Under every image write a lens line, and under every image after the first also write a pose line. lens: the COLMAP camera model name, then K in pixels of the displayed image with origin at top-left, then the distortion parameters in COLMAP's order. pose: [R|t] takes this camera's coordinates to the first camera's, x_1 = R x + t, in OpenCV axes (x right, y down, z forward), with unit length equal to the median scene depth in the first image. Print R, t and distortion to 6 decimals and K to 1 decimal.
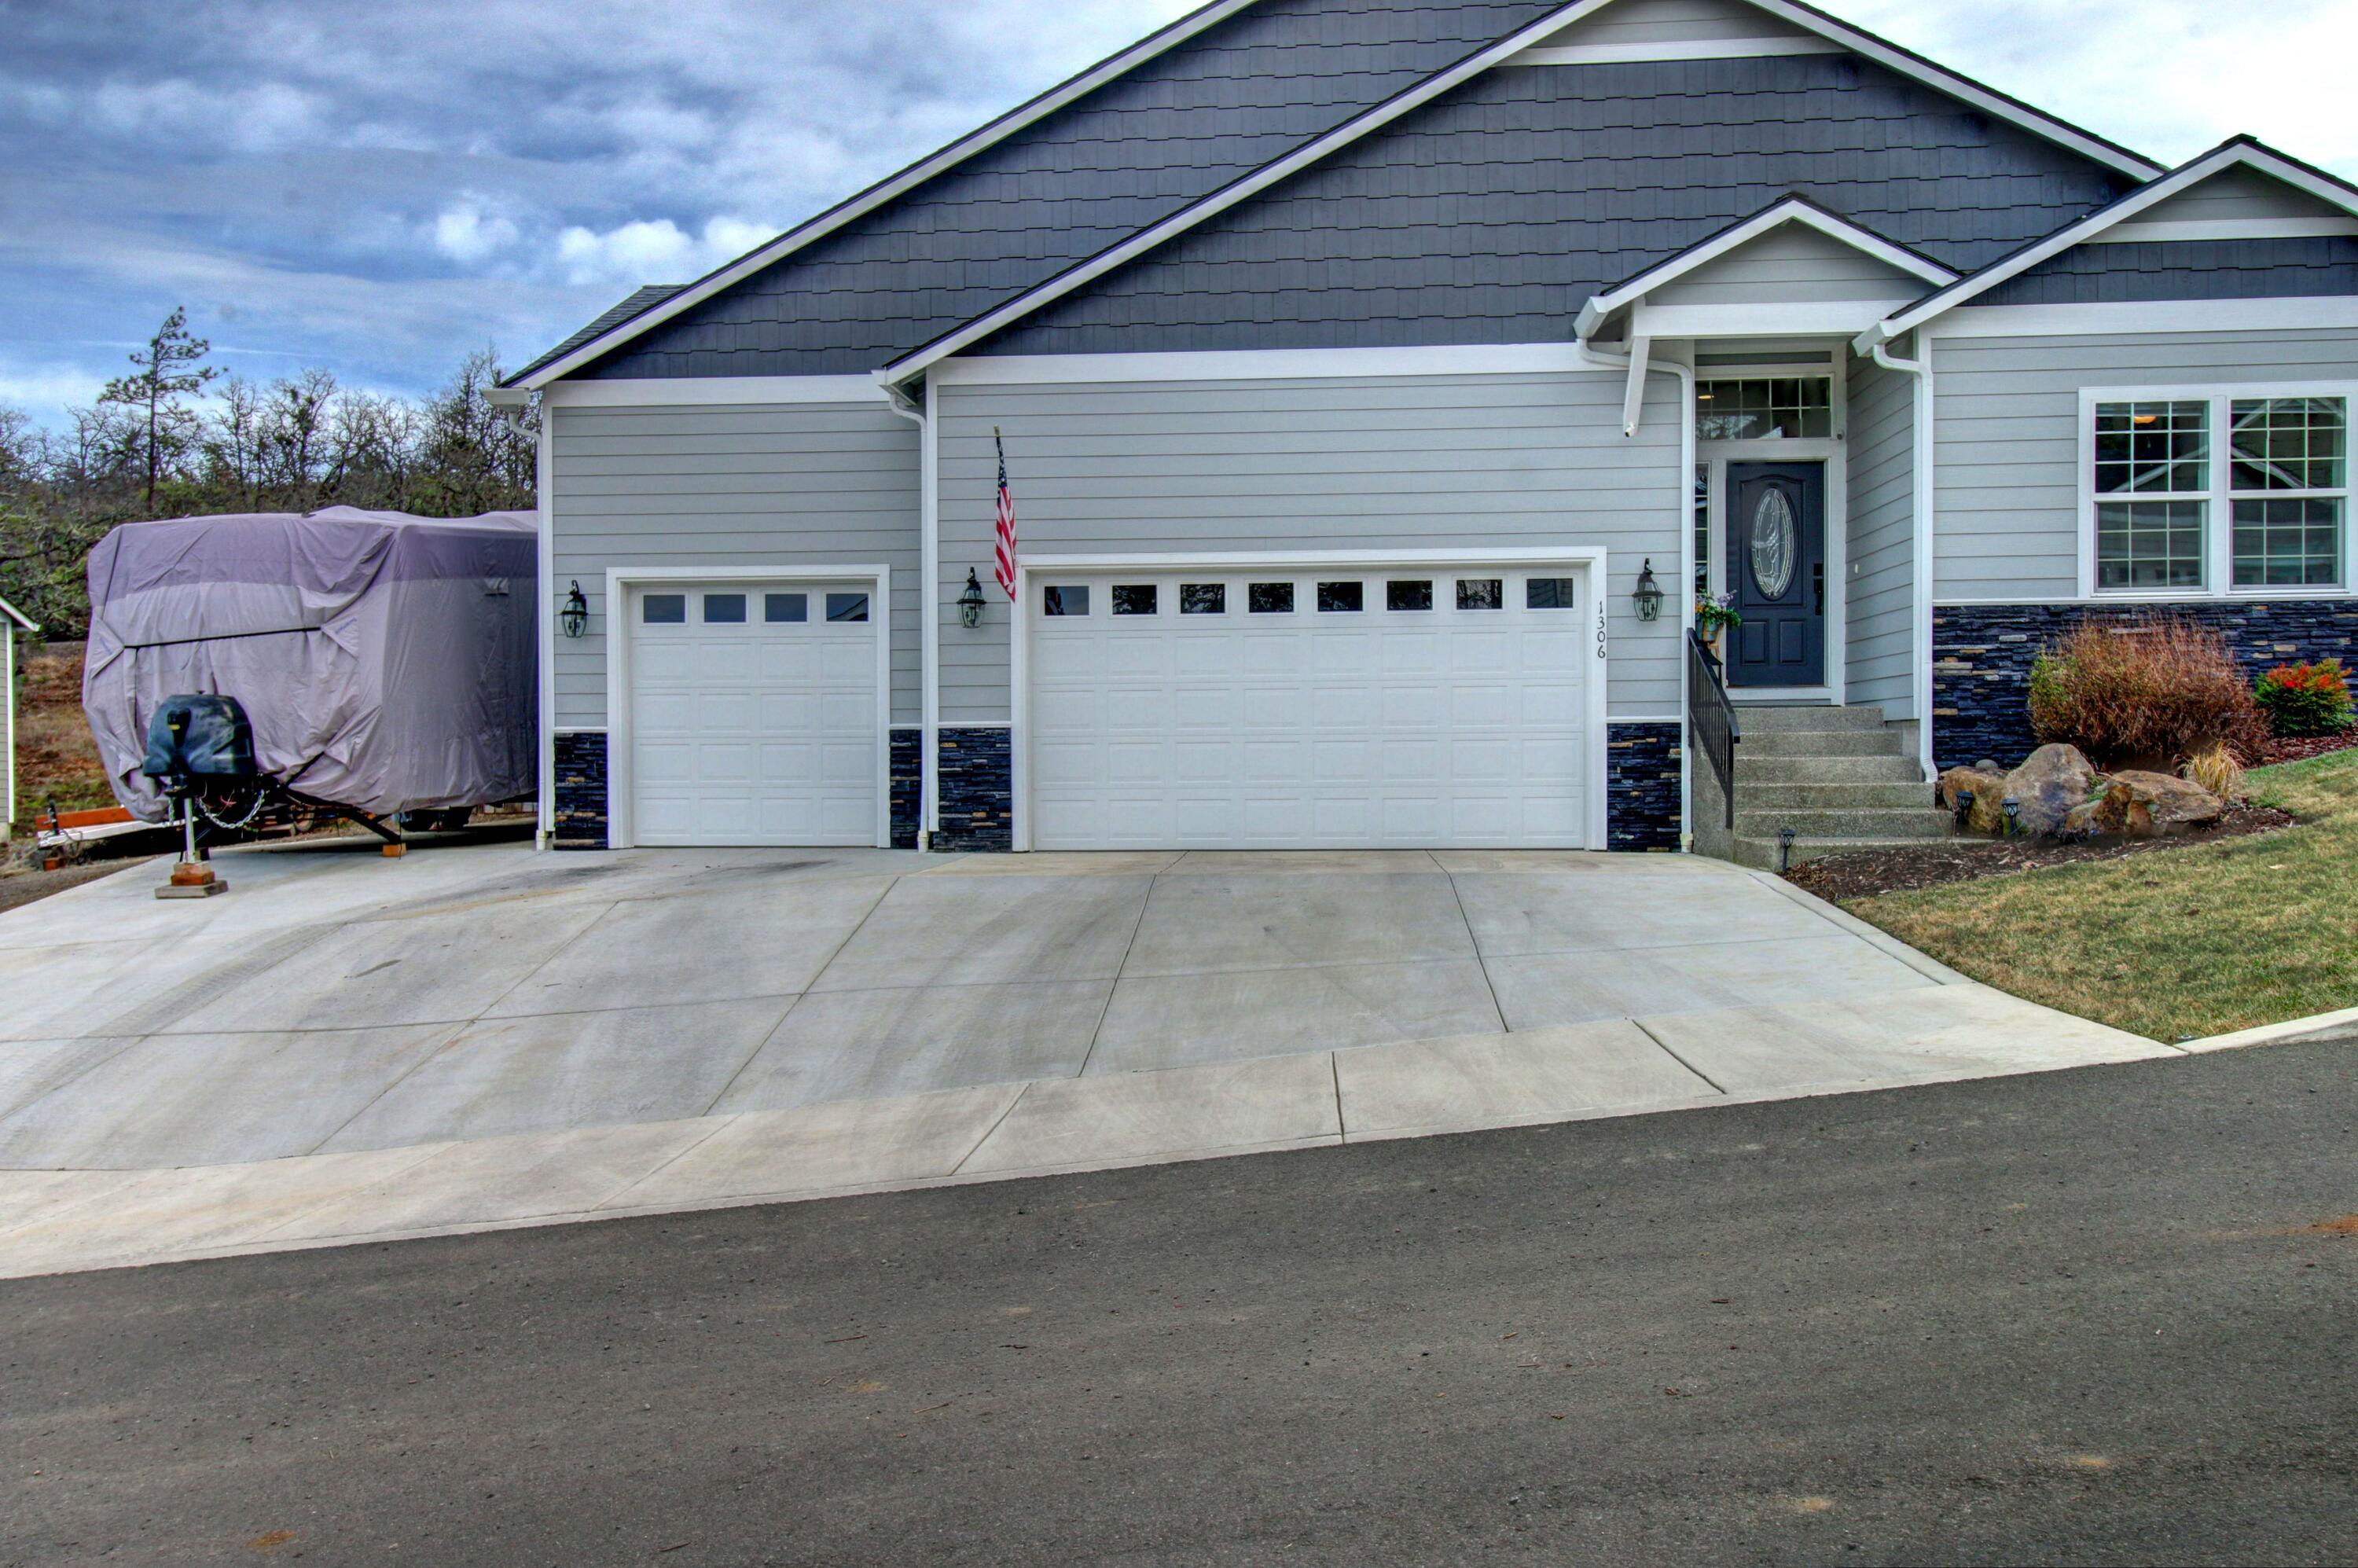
lens RADIAL K [[1940.6, 0, 1178.0], [0, 1940.6, 790.0], [0, 0, 1]] dist [0.043708, 0.001706]
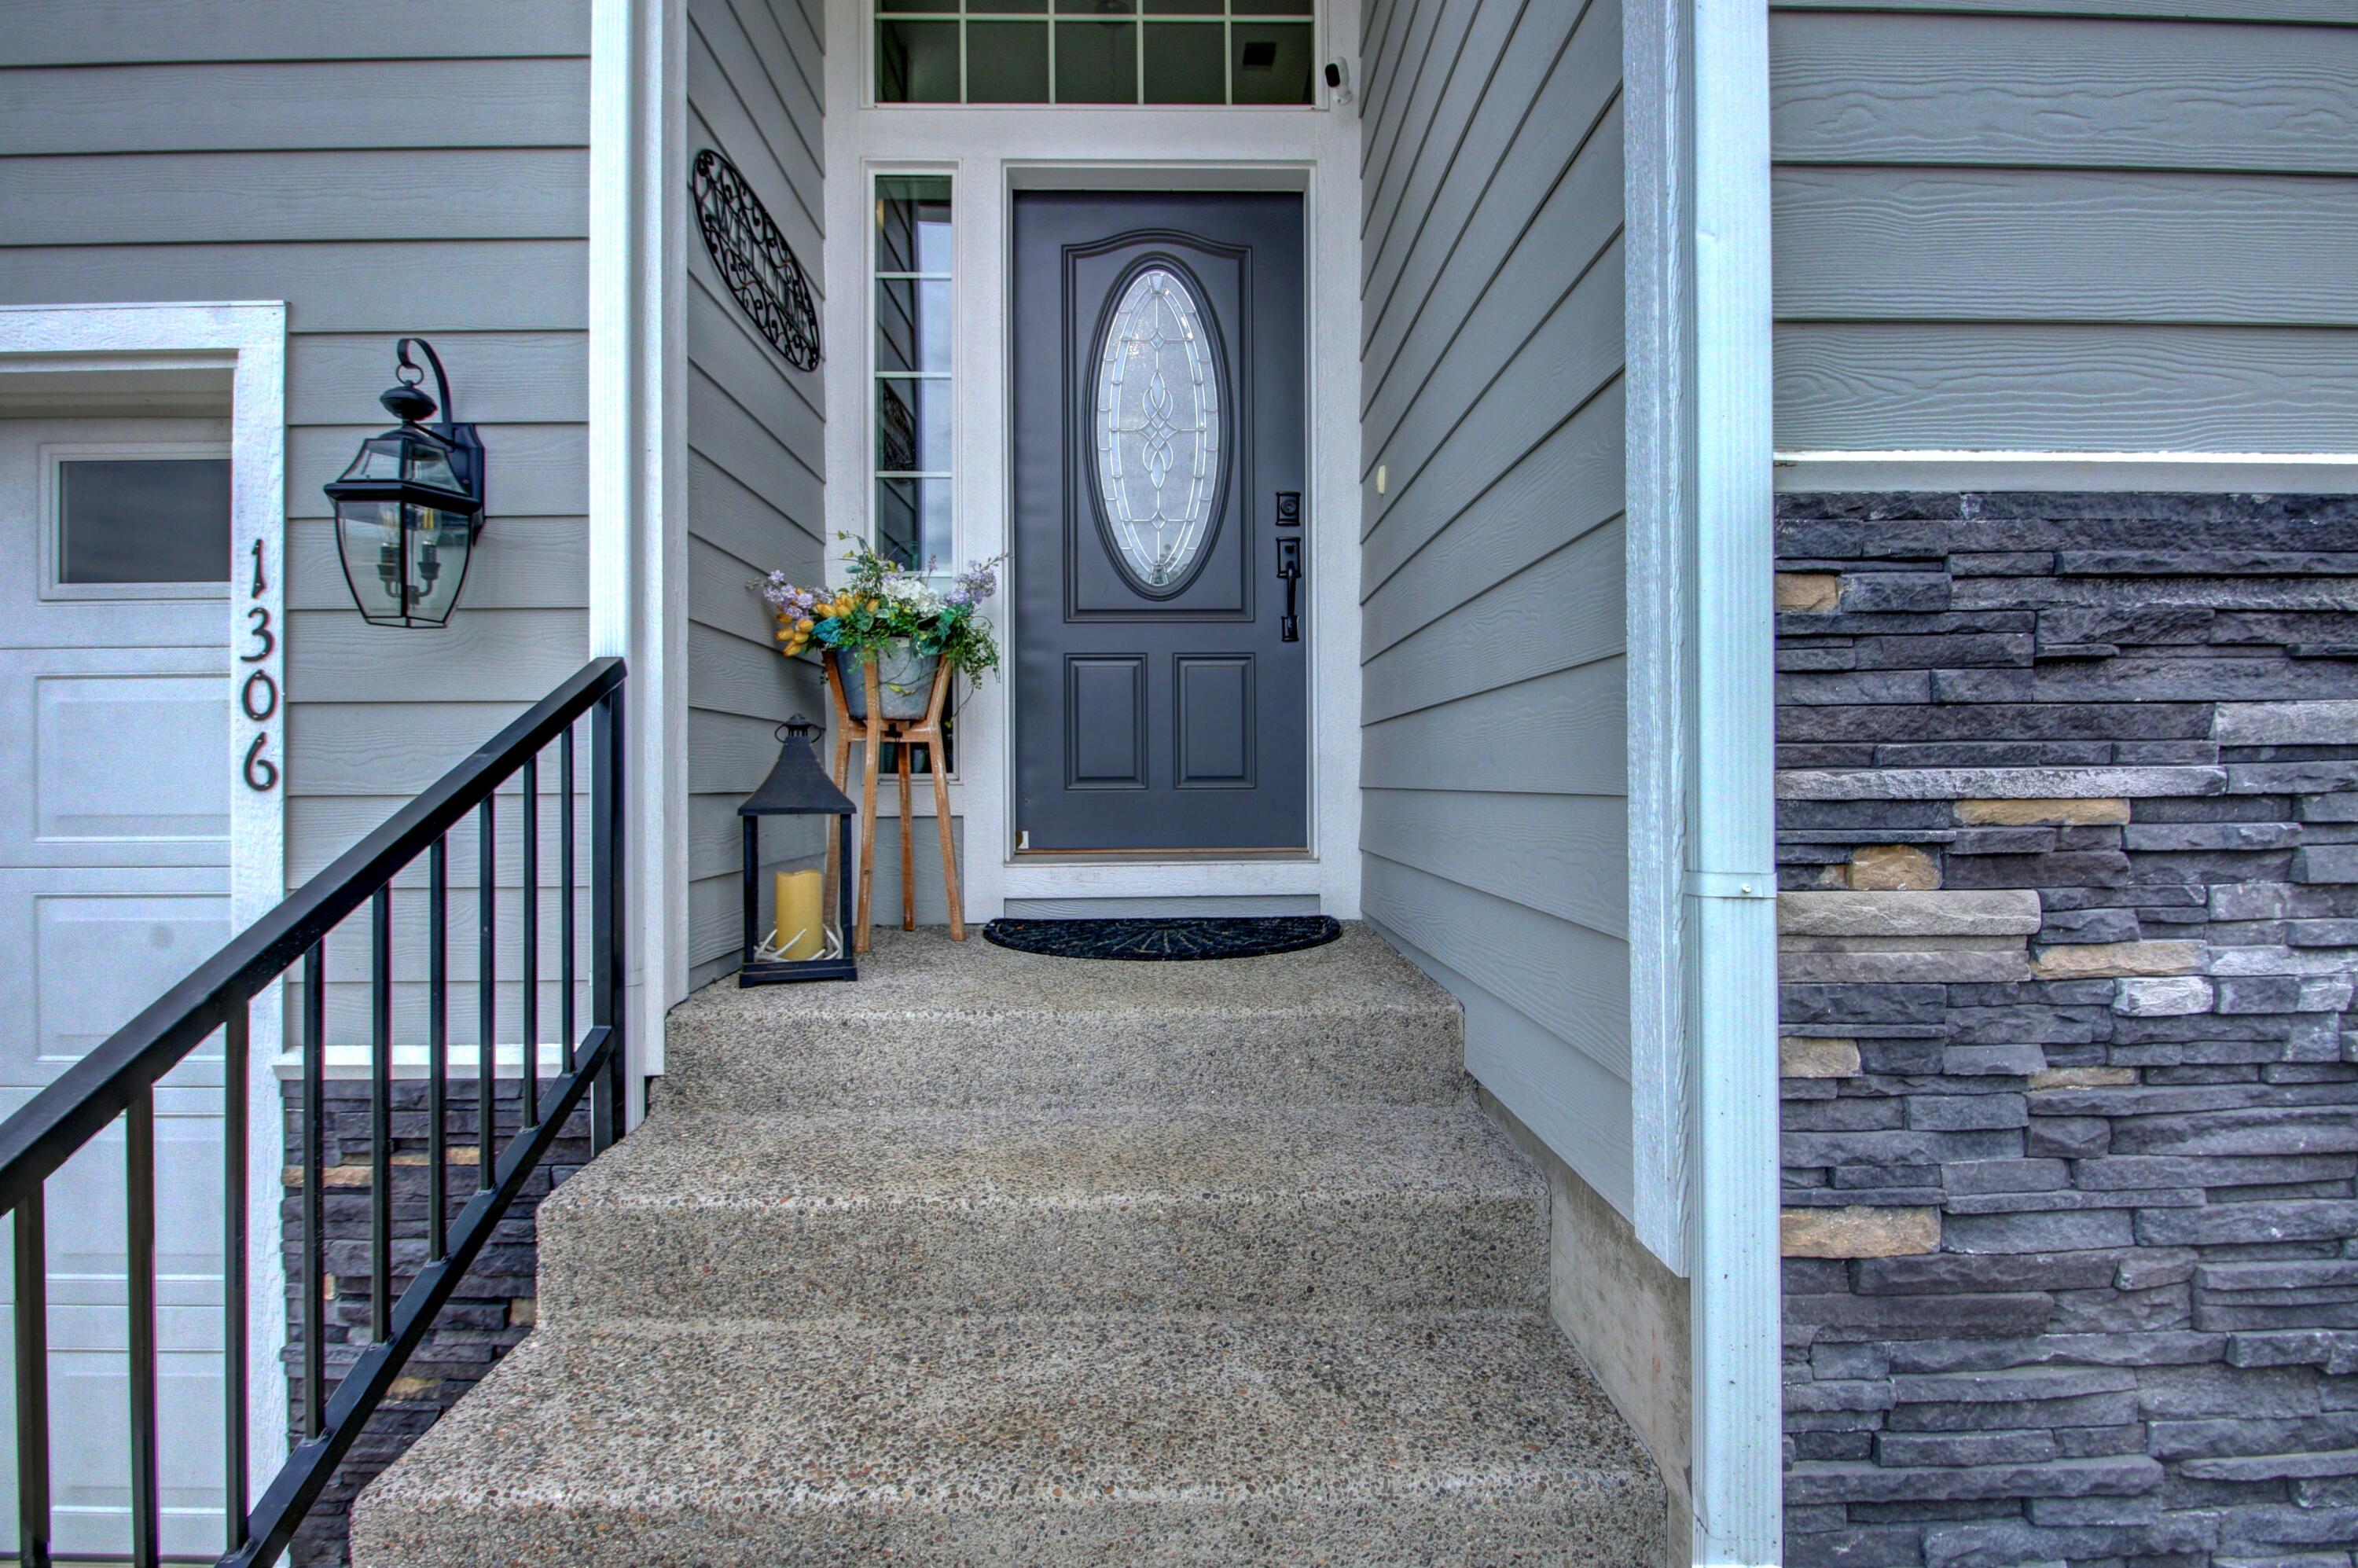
lens RADIAL K [[1097.7, 0, 1177.4], [0, 1097.7, 778.2], [0, 0, 1]] dist [-0.002522, -0.000080]
pose [[0.998177, 0.000606, 0.060345, 0.338382], [0.000163, 0.999919, -0.012724, -0.072380], [-0.060348, 0.012710, 0.998096, 0.923066]]
